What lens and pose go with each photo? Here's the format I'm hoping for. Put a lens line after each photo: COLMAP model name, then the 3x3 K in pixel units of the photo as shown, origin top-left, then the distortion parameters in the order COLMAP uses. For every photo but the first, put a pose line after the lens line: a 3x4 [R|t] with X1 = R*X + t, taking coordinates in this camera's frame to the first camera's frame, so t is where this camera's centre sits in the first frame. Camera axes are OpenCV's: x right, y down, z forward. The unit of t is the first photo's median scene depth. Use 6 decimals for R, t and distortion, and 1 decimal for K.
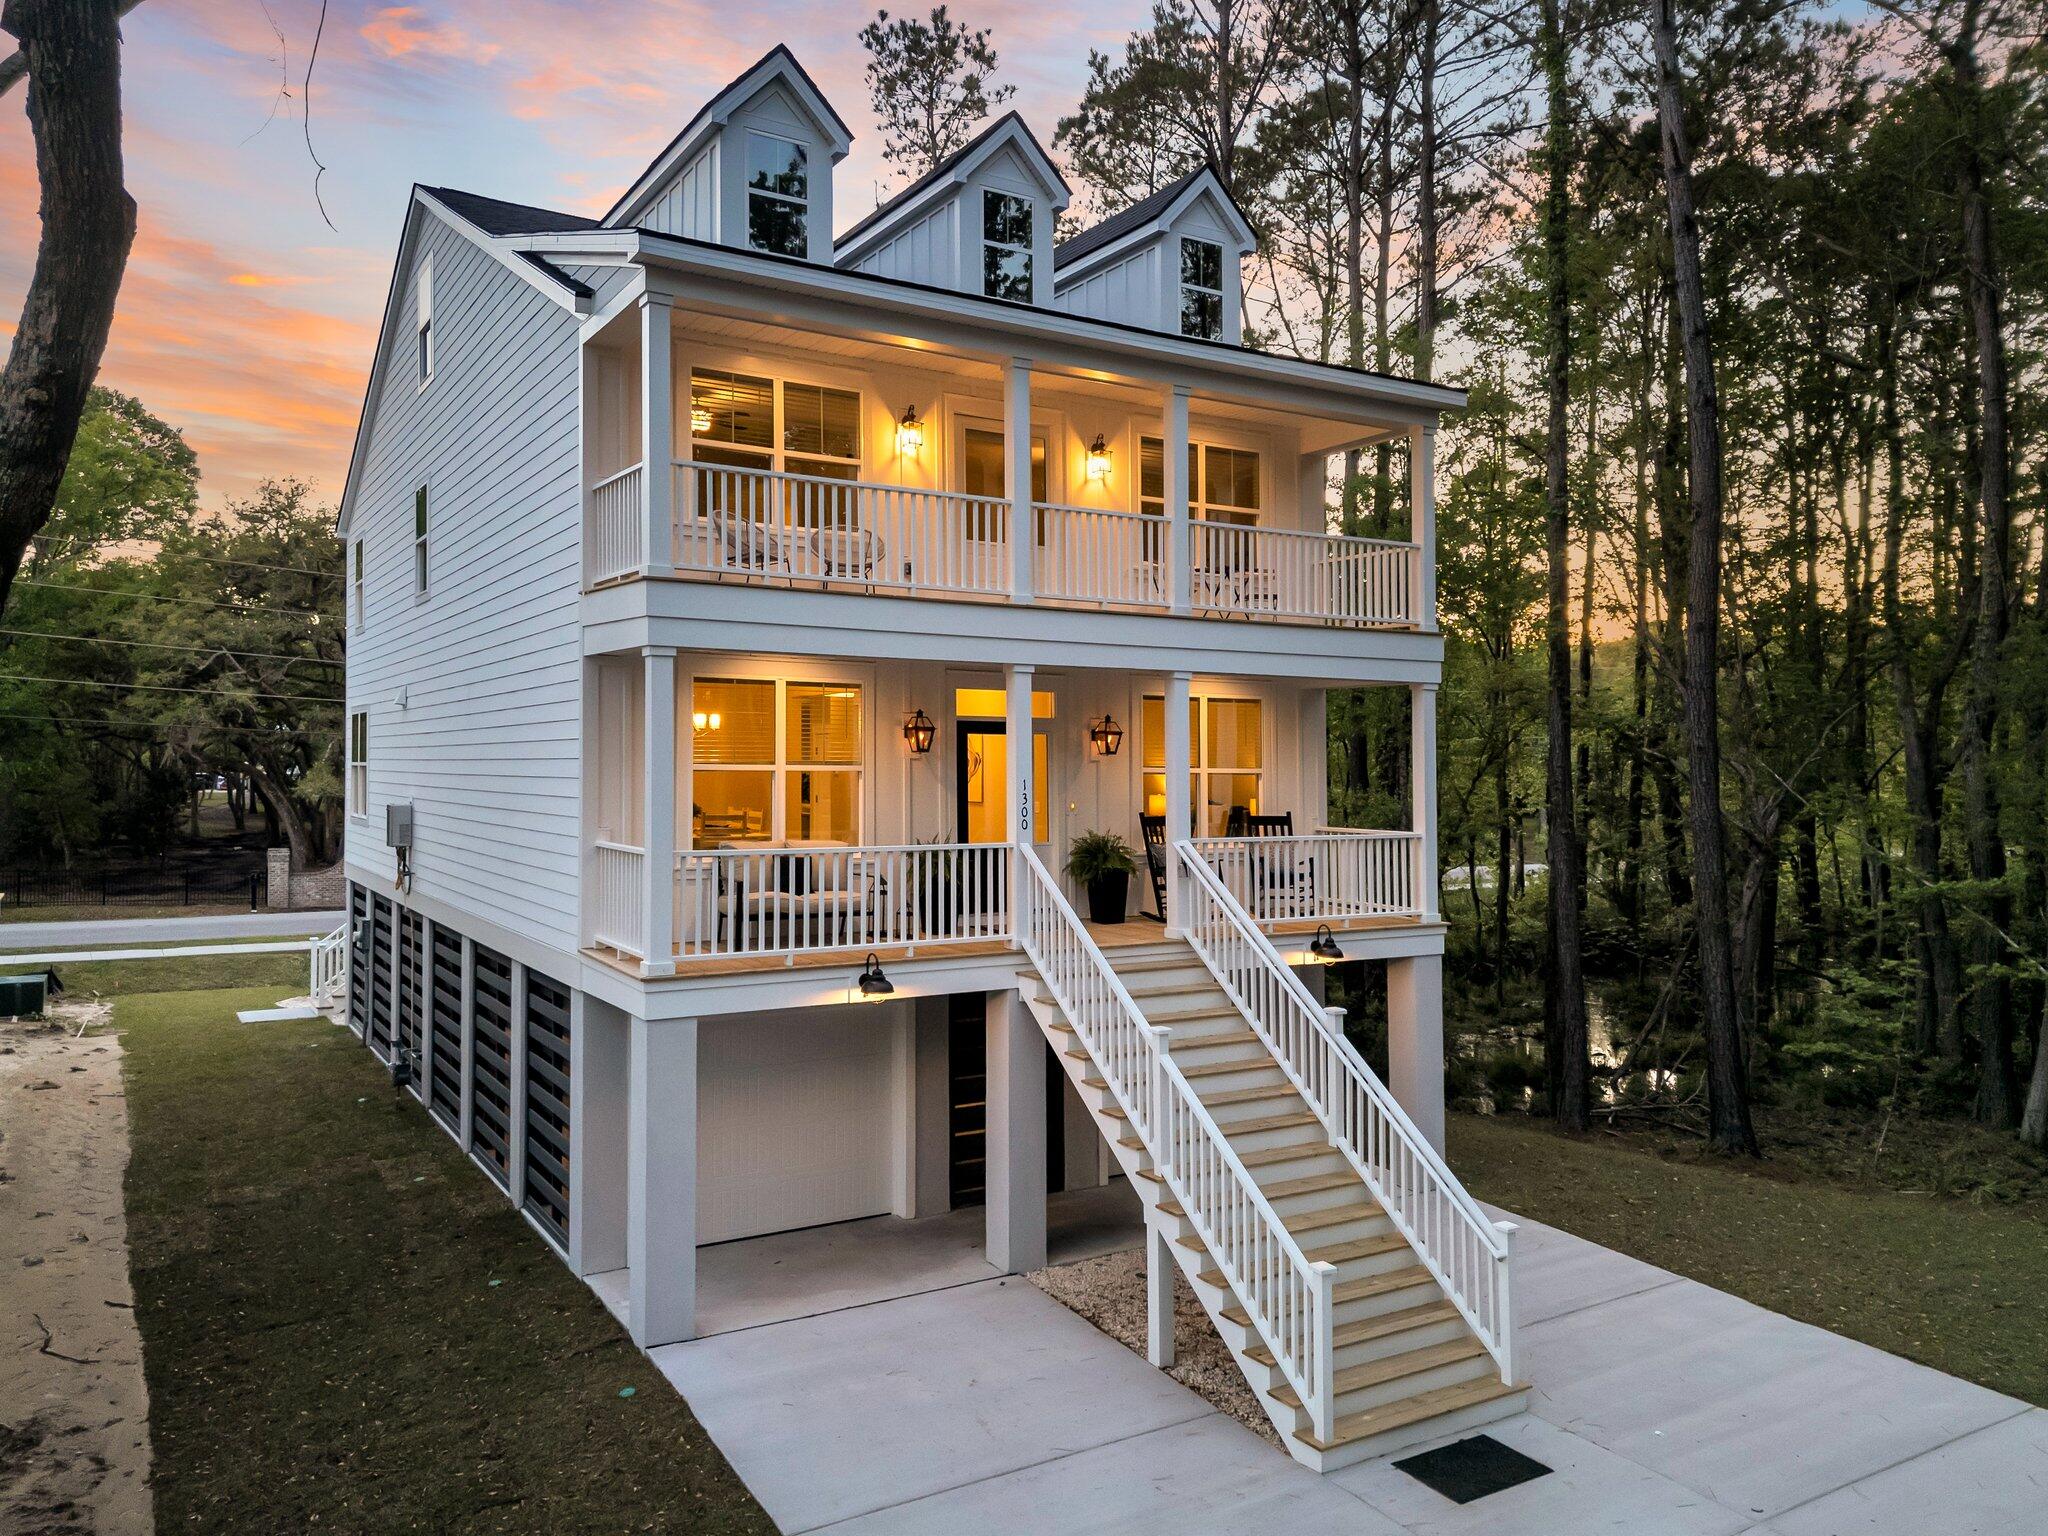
lens RADIAL K [[1462.1, 0, 1022.2], [0, 1462.1, 710.0], [0, 0, 1]] dist [0.019450, 0.005640]
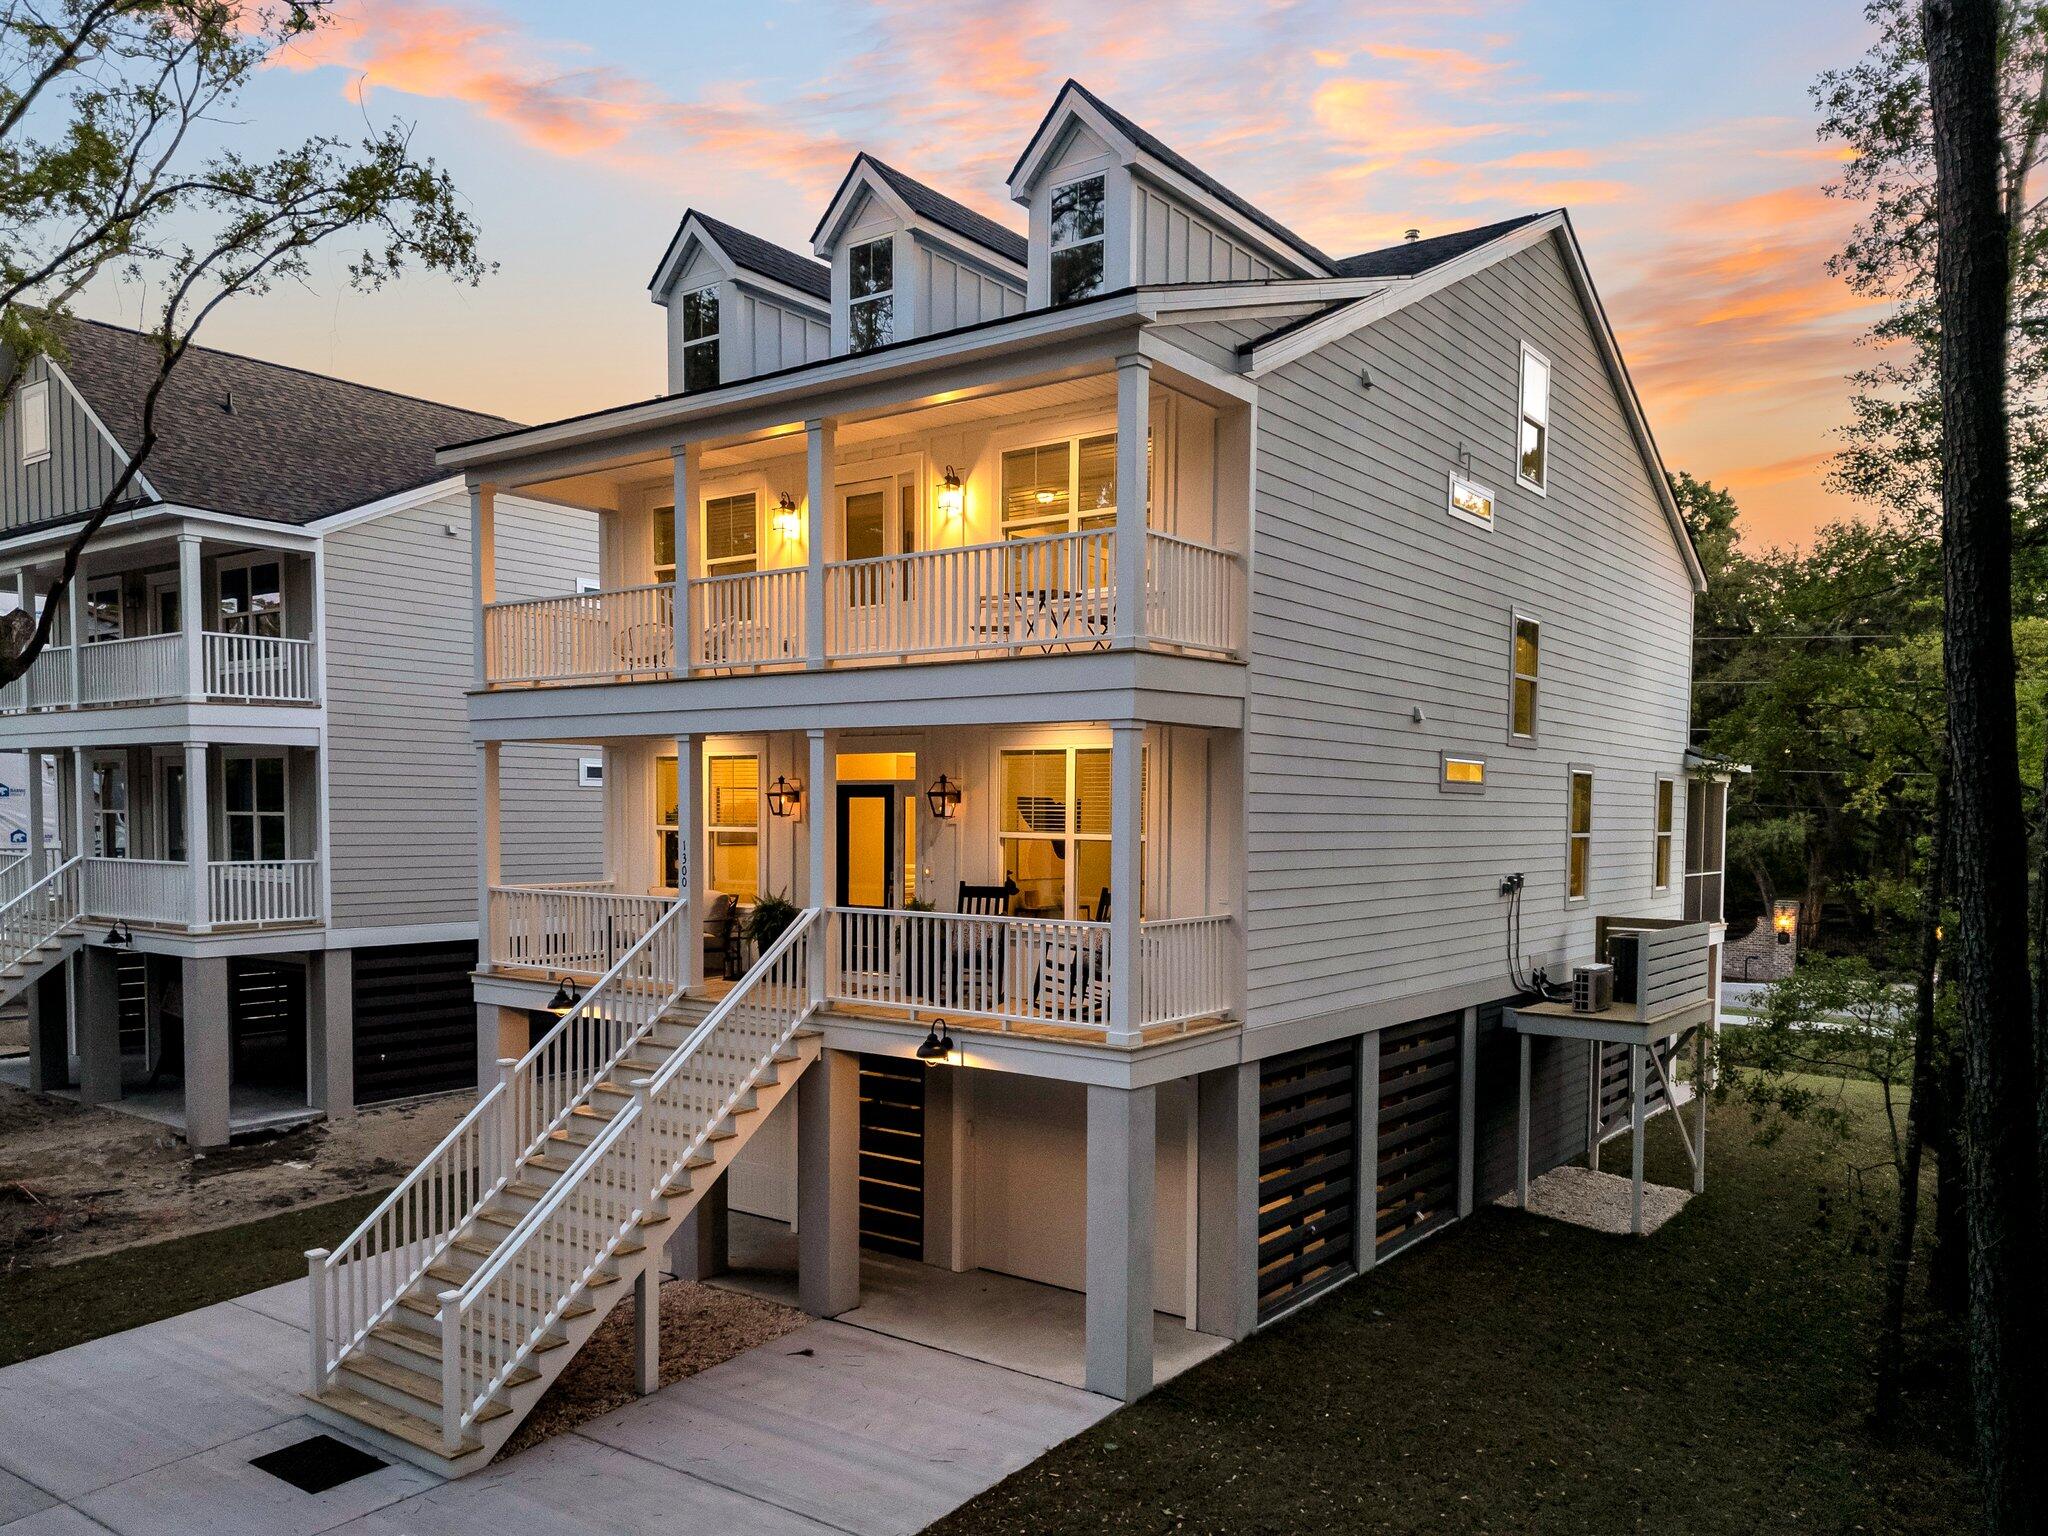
lens RADIAL K [[1557.2, 0, 1026.5], [0, 1557.2, 886.3], [0, 0, 1]] dist [0.034087, -0.002927]
pose [[0.375590, 0.040565, -0.925898, 1.123321], [0.032689, 0.997840, 0.056977, 0.021996], [0.926209, -0.051666, 0.373453, 0.760831]]
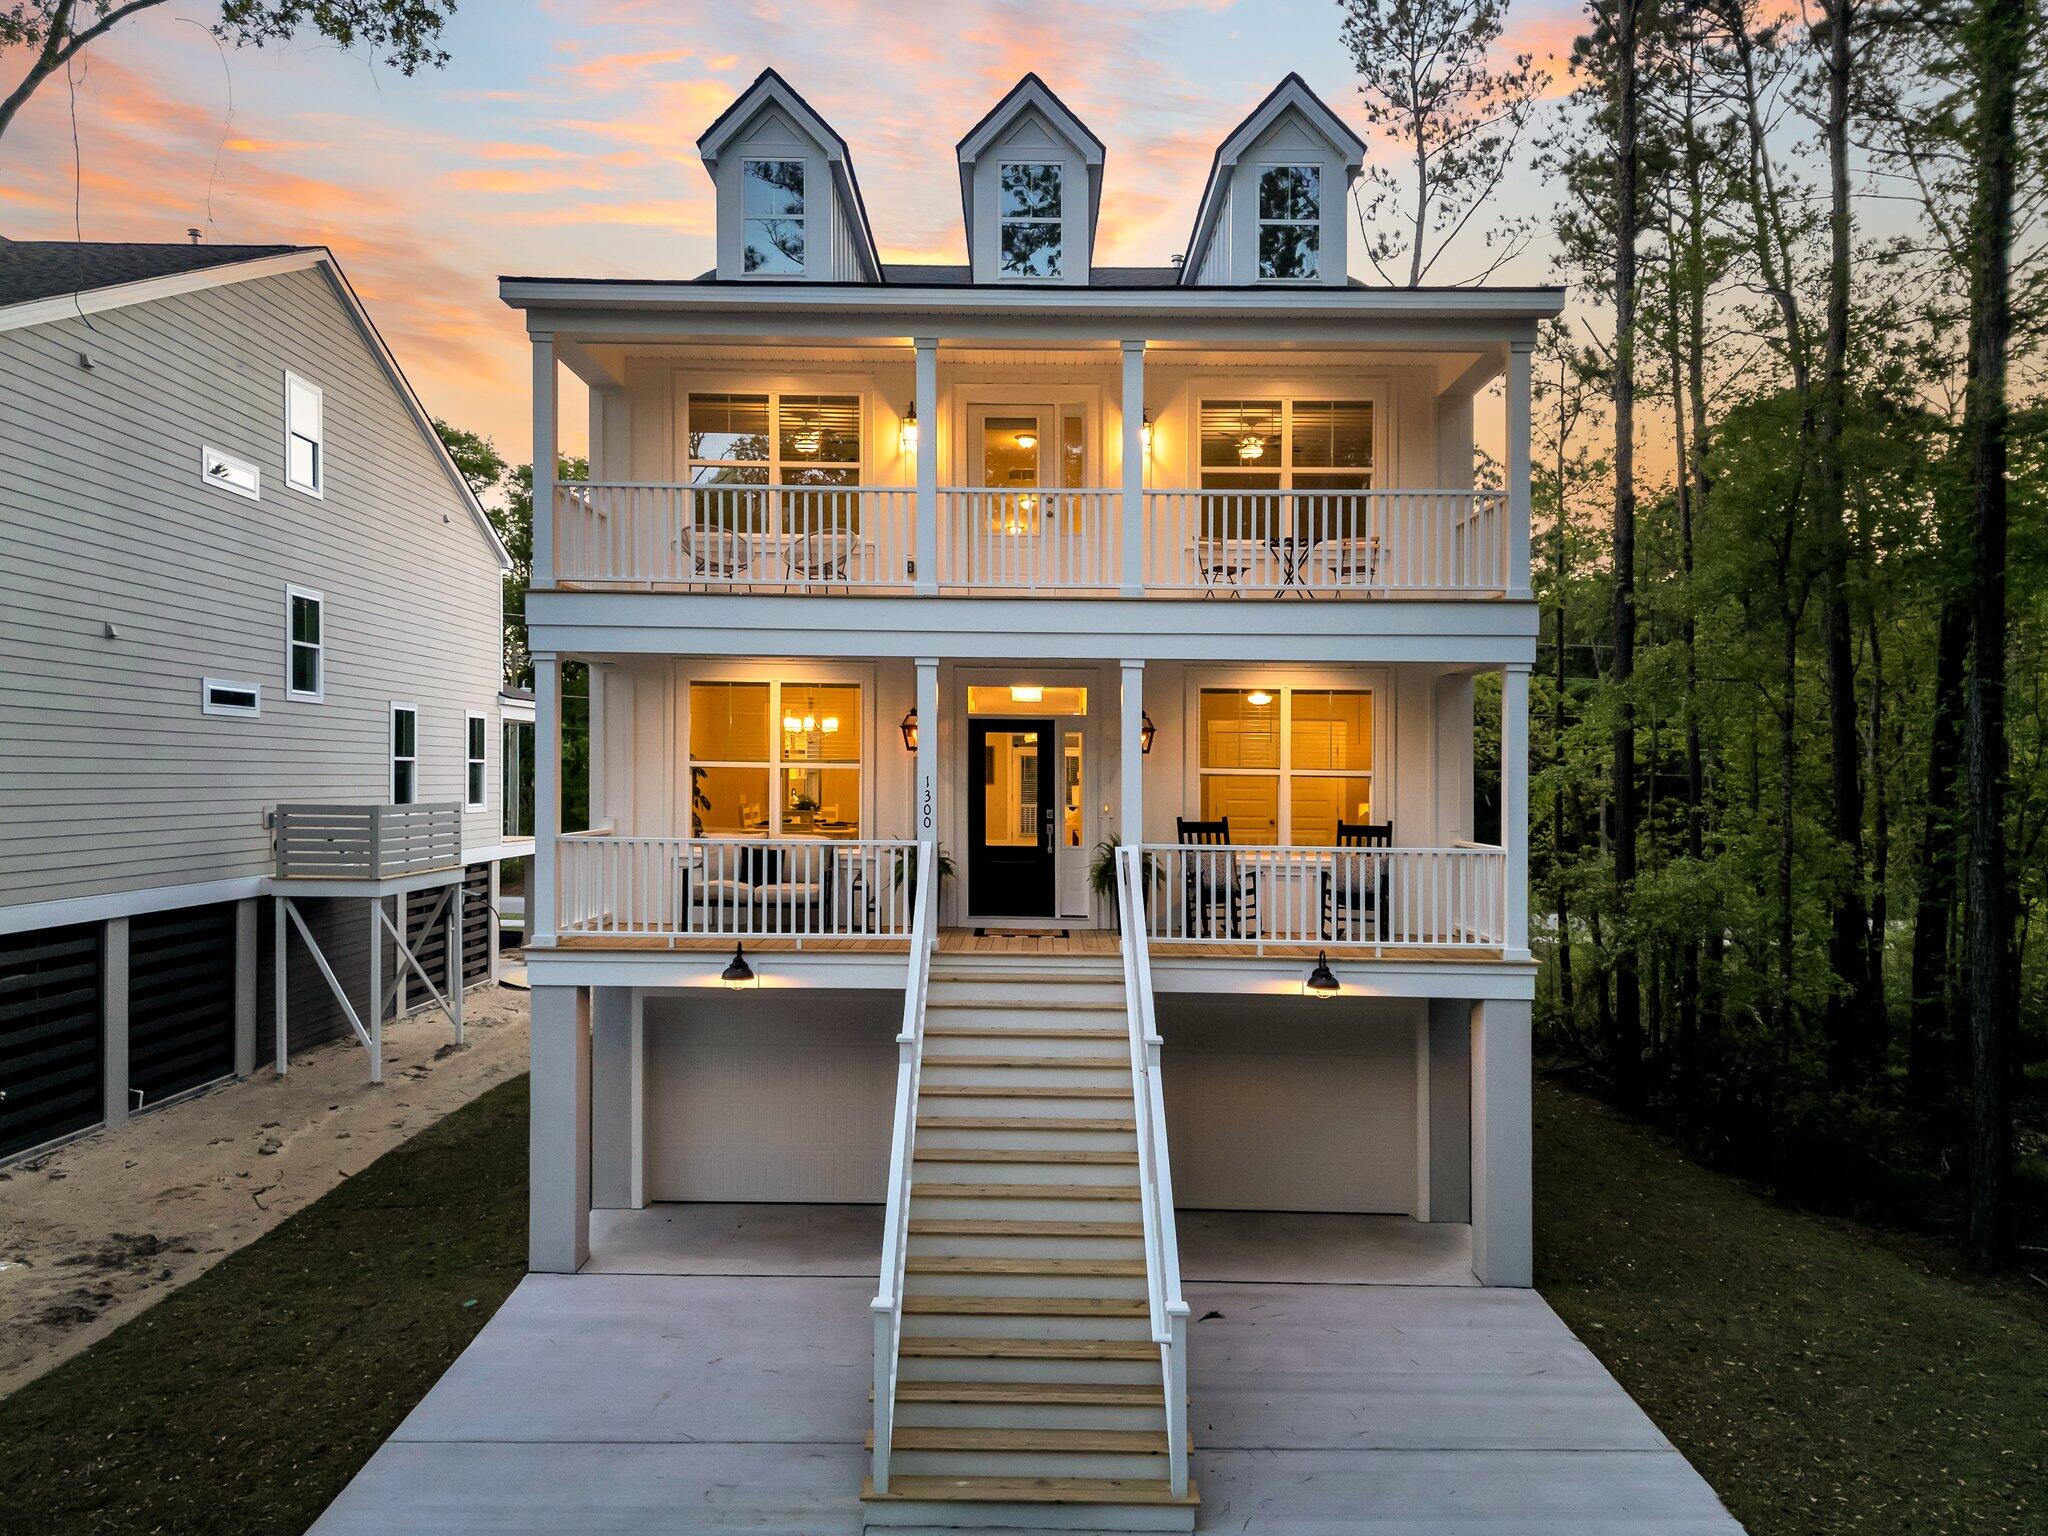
lens RADIAL K [[1455.3, 0, 1024.0], [0, 1455.3, 768.0], [0, 0, 1]] dist [0.029619, -0.002115]
pose [[0.854711, 0.001893, -0.519101, 0.532209], [0.014017, 0.999545, 0.026724, 0.015750], [0.518915, -0.030118, 0.854295, 0.196413]]
